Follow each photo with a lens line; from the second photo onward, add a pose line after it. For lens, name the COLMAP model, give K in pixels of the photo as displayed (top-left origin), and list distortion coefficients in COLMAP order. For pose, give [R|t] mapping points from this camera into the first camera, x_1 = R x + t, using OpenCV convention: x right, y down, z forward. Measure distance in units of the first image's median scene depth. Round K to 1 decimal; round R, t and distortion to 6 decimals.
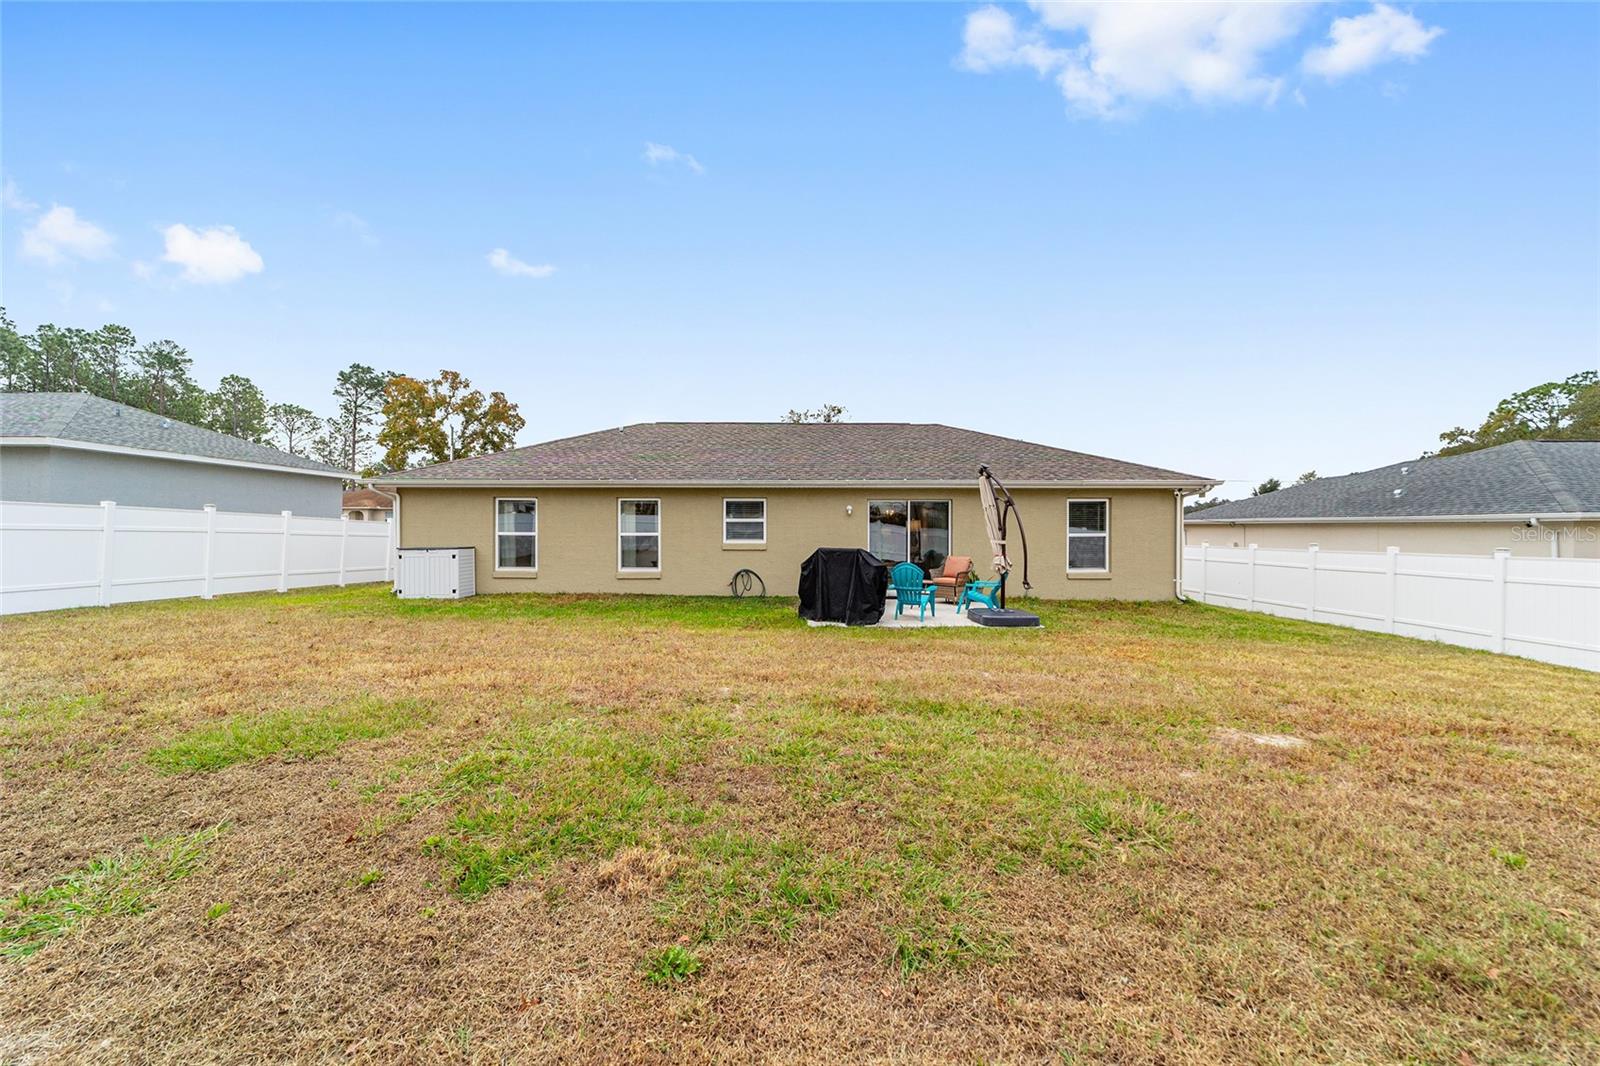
lens RADIAL K [[619.0, 0, 792.9], [0, 619.0, 532.4], [0, 0, 1]] dist [-0.018941, 0.009880]
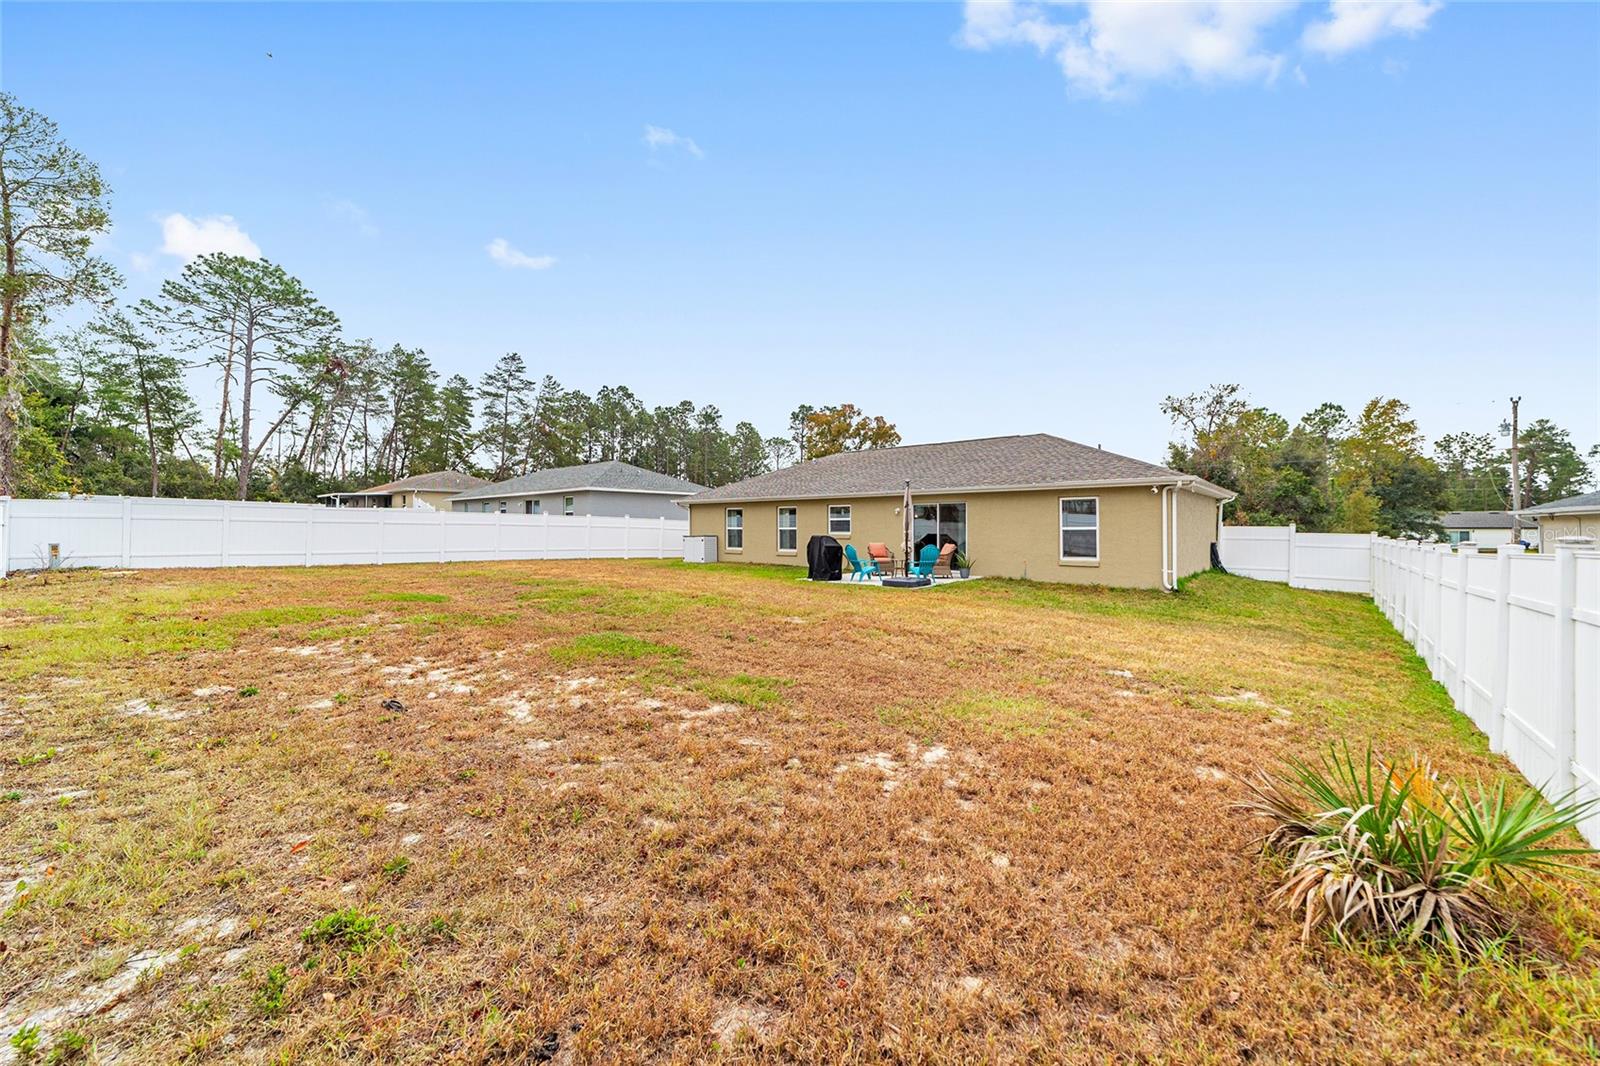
lens RADIAL K [[619.0, 0, 792.9], [0, 619.0, 532.4], [0, 0, 1]] dist [-0.018941, 0.009880]
pose [[0.759722, 0.002989, -0.650242, 0.195706], [-0.001851, 0.999995, 0.002434, 0.002423], [0.650246, -0.000645, 0.759723, -0.054809]]
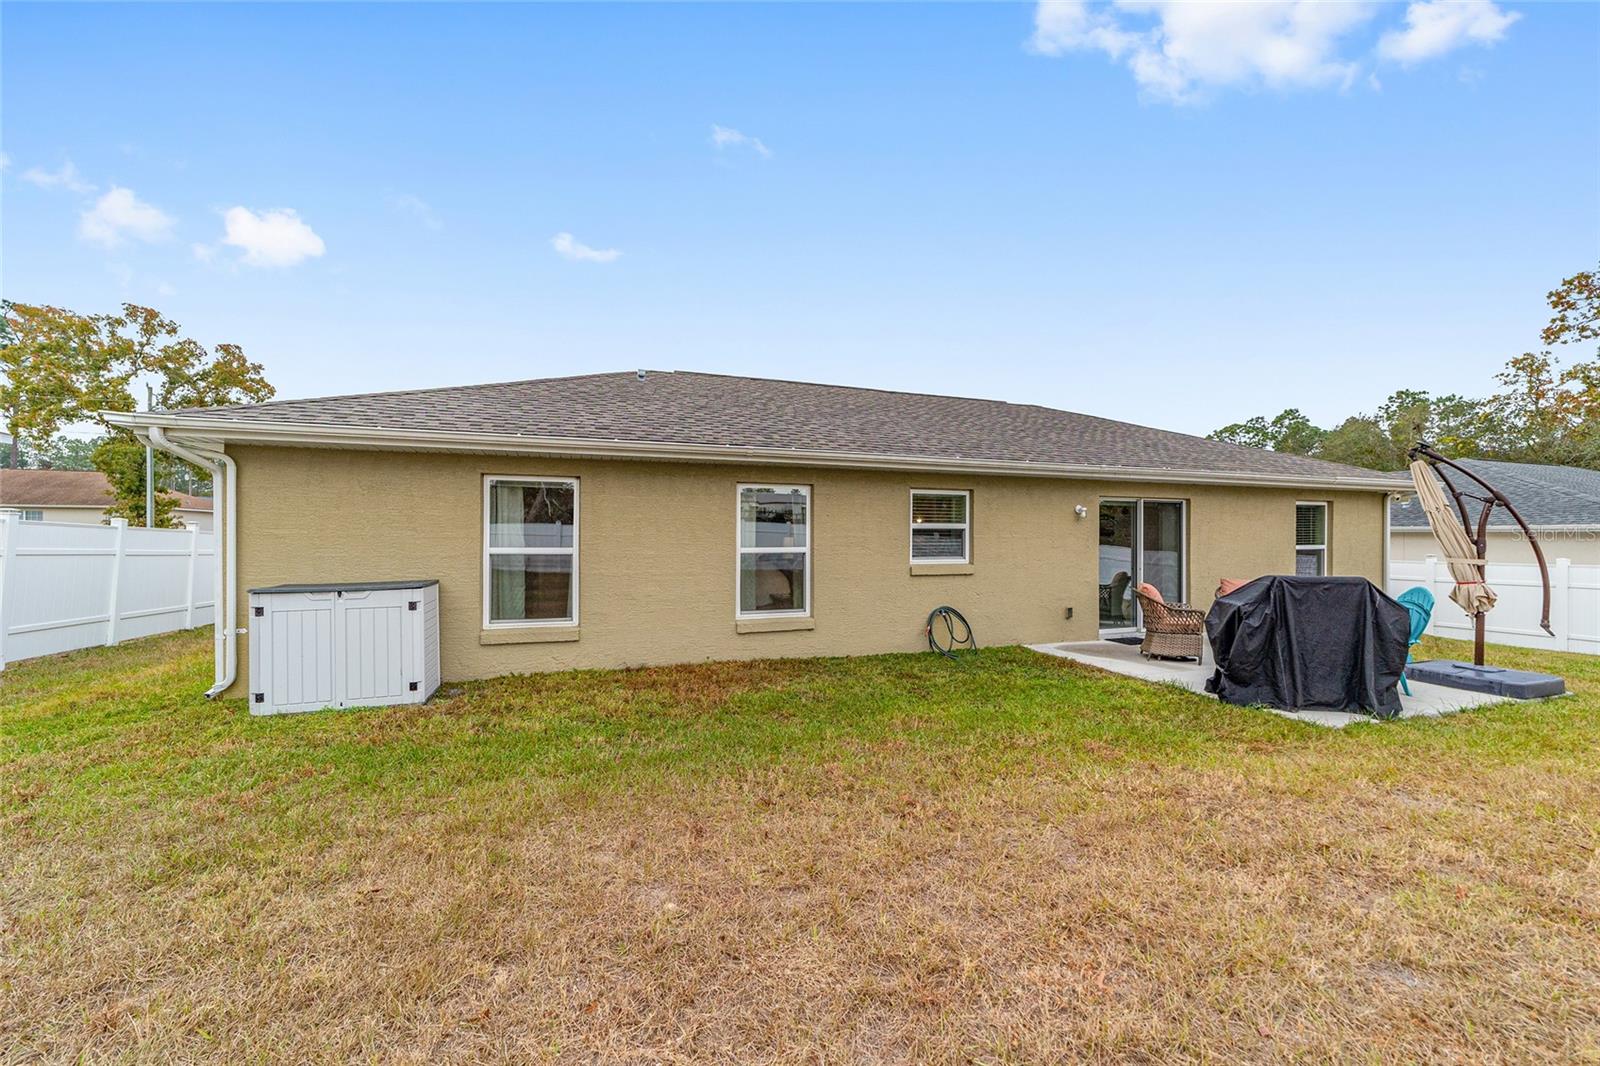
lens RADIAL K [[615.6, 0, 787.1], [0, 615.6, 542.4], [0, 0, 1]] dist [-0.011867, 0.007257]
pose [[0.944917, -0.002144, 0.327302, -0.099983], [0.000529, 0.999987, 0.005025, -0.001554], [-0.327308, -0.004575, 0.944907, 0.115098]]
